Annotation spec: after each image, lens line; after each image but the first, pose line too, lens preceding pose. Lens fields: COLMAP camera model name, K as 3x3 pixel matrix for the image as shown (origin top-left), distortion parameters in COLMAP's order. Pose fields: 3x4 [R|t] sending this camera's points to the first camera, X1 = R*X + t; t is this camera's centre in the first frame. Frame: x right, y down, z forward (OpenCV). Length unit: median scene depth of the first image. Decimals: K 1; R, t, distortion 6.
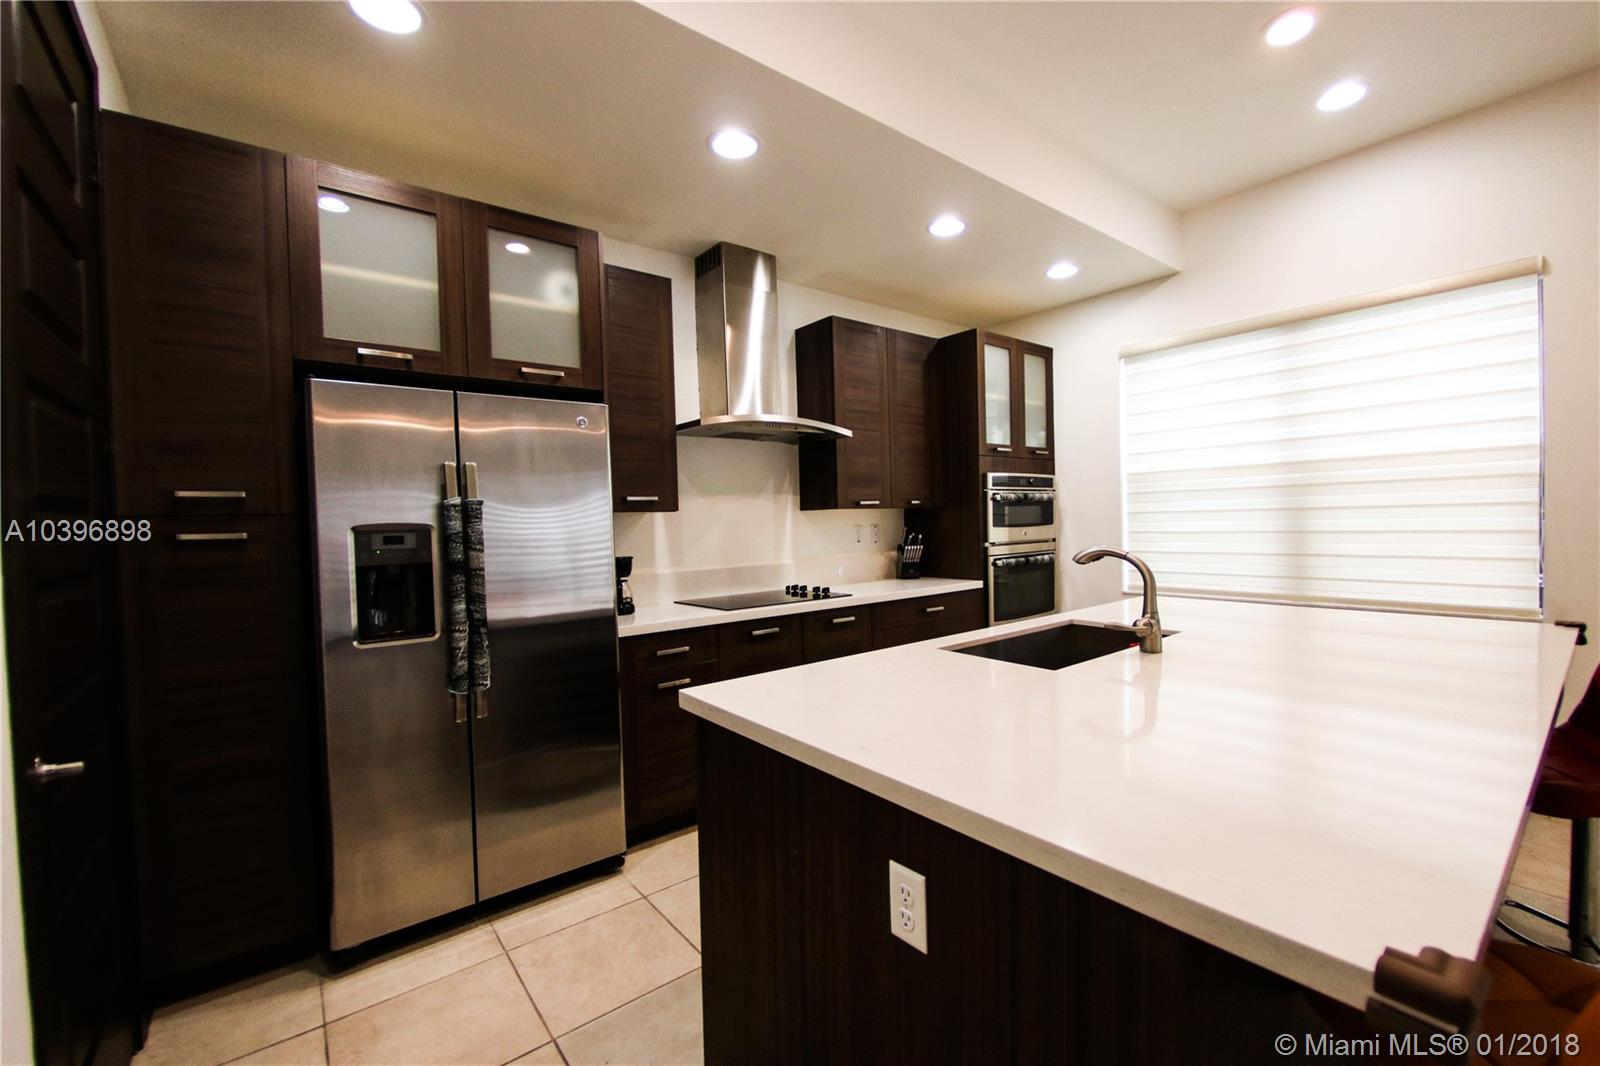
lens RADIAL K [[655.3, 0, 806.0], [0, 655.3, 530.1], [0, 0, 1]] dist [0.004596, 0.000586]
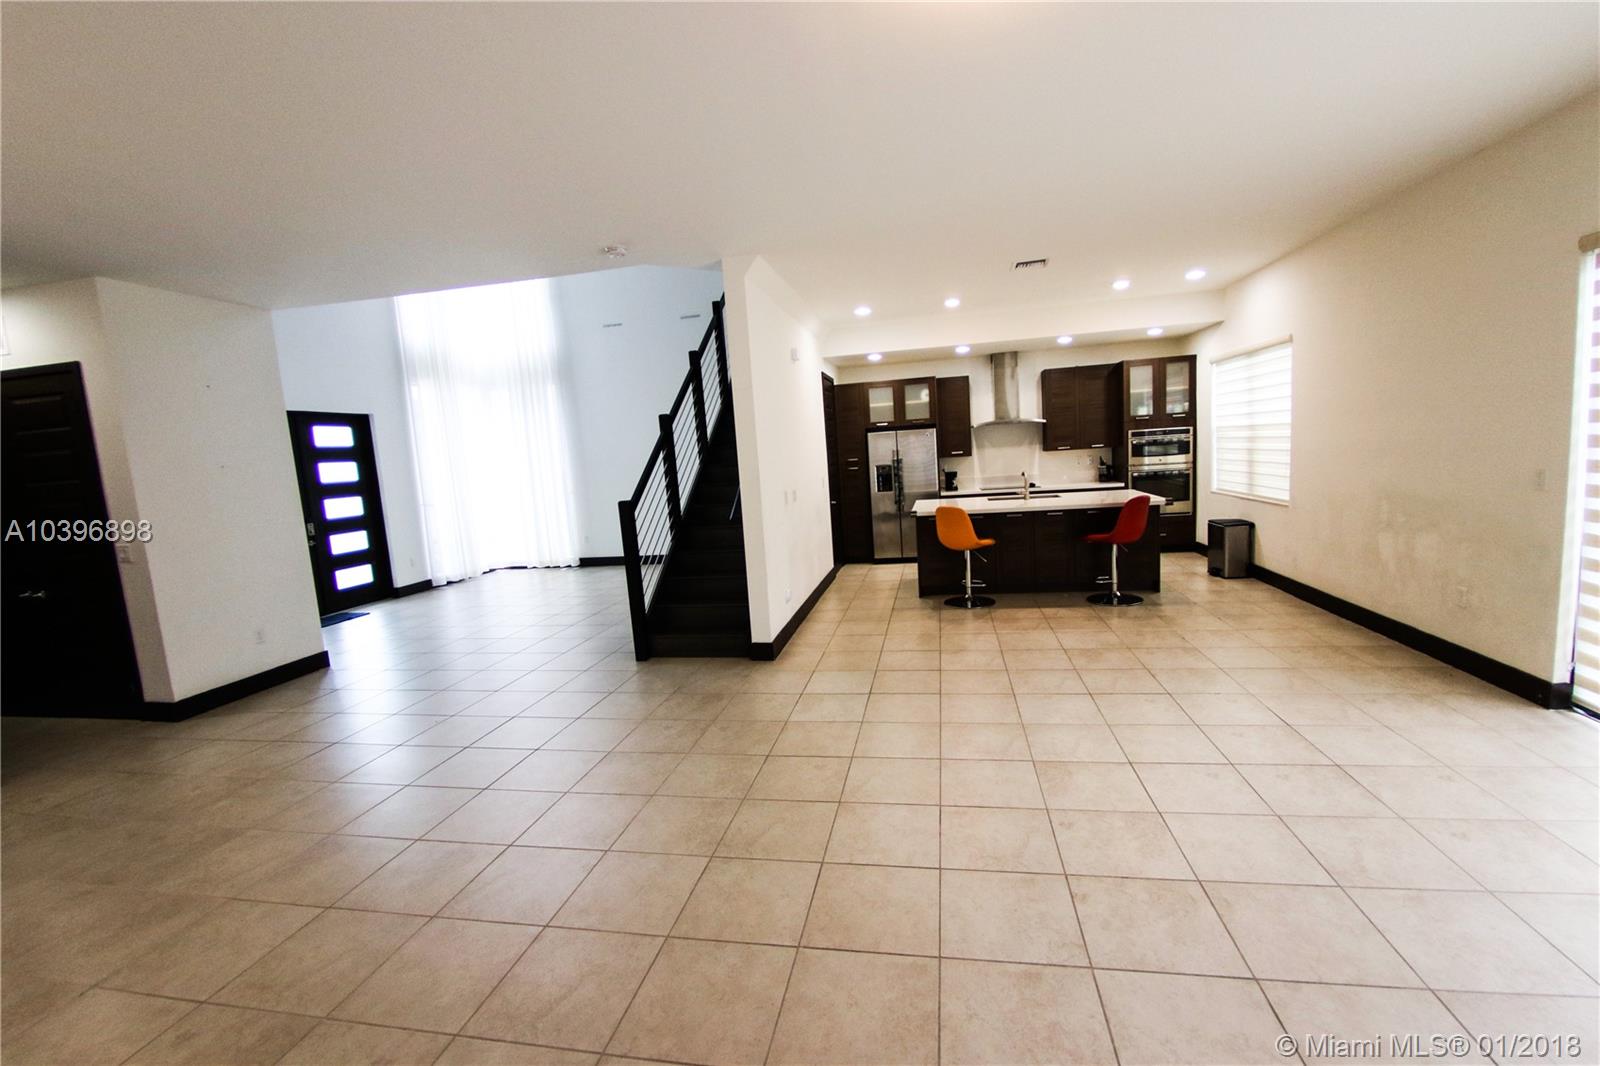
lens RADIAL K [[655.3, 0, 804.9], [0, 655.3, 531.9], [0, 0, 1]] dist [0.004596, 0.000586]
pose [[0.638072, 0.076662, -0.766150, 1.747871], [0.036131, 0.990954, 0.129248, -0.108276], [0.769128, -0.110151, 0.629530, -1.585810]]
